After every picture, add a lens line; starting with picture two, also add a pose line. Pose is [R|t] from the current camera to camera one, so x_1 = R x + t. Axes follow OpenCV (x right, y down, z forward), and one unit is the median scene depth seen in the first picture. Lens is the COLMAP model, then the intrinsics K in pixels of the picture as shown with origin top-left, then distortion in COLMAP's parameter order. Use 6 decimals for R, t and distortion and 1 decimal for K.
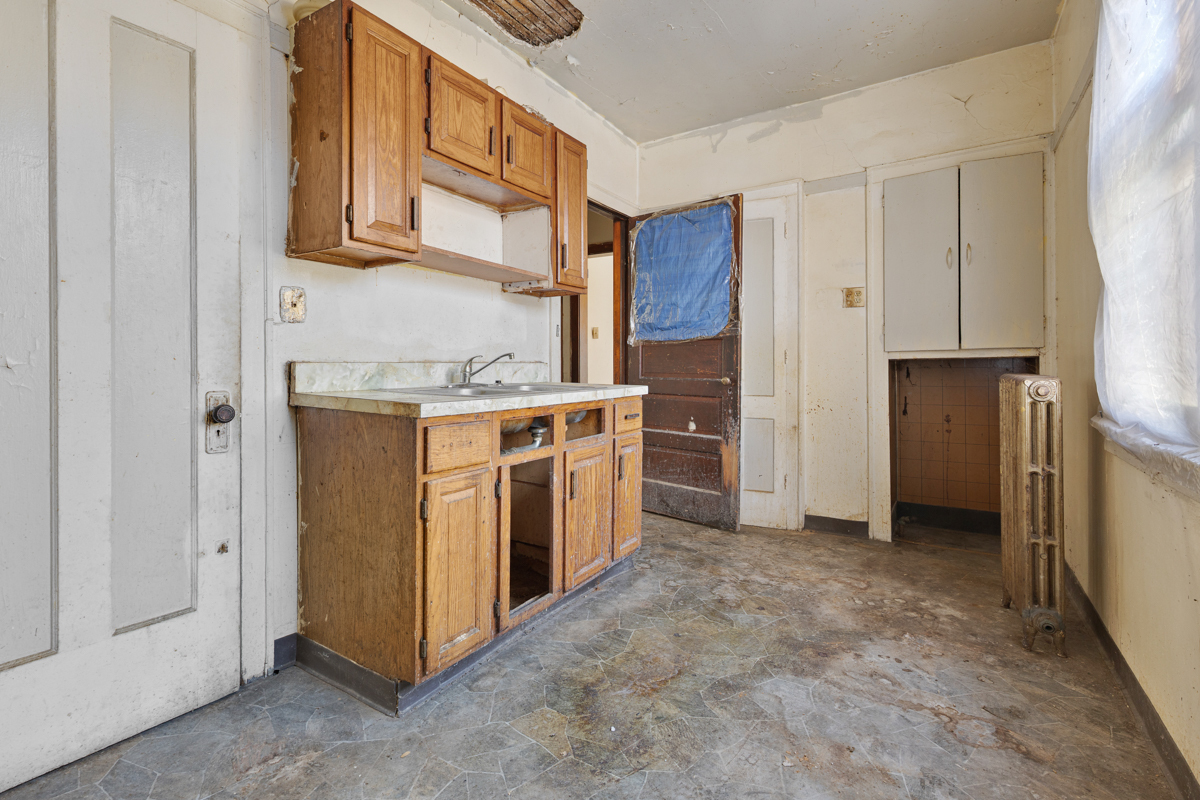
lens RADIAL K [[540.9, 0, 599.3], [0, 540.9, 363.4], [0, 0, 1]] dist [0.001780, 0.000258]
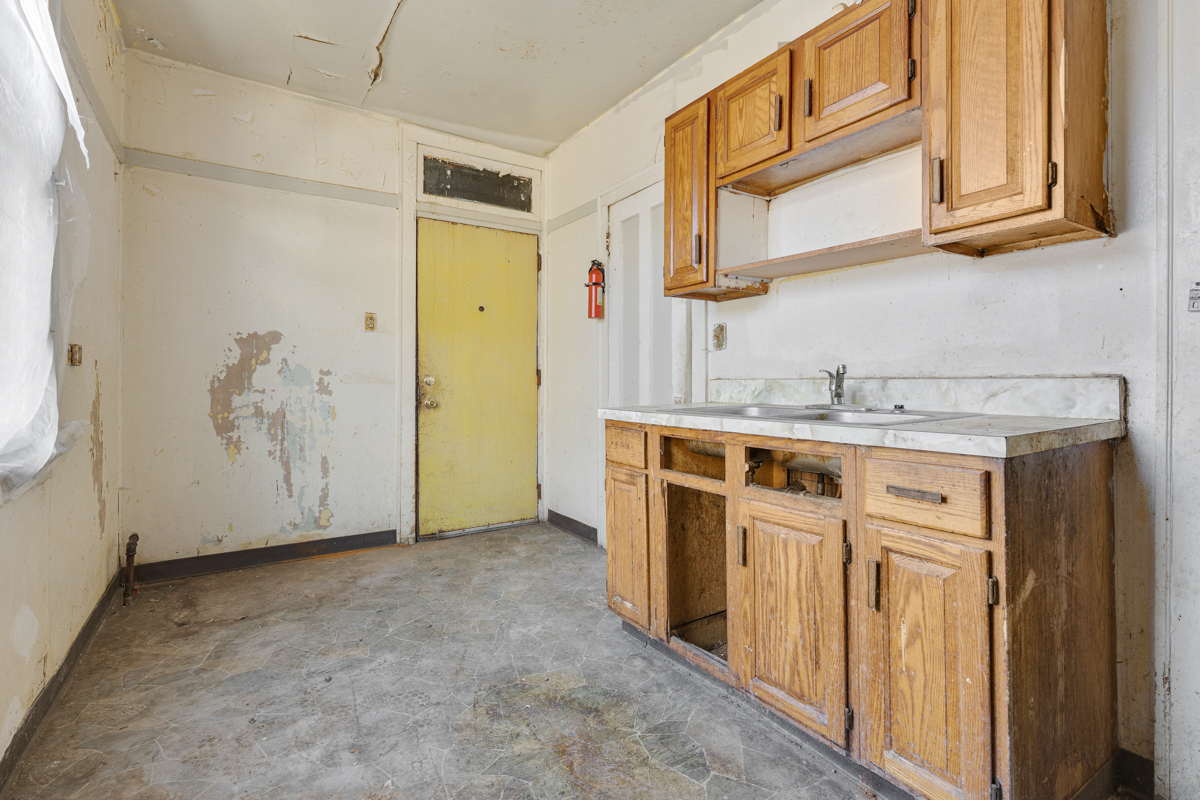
lens RADIAL K [[562.8, 0, 599.6], [0, 562.8, 375.1], [0, 0, 1]] dist [-0.001767, -0.001364]
pose [[-0.417819, -0.009489, -0.908481, 0.811747], [0.001547, 0.999937, -0.011156, 0.002458], [0.908529, -0.006067, -0.417778, 1.286055]]
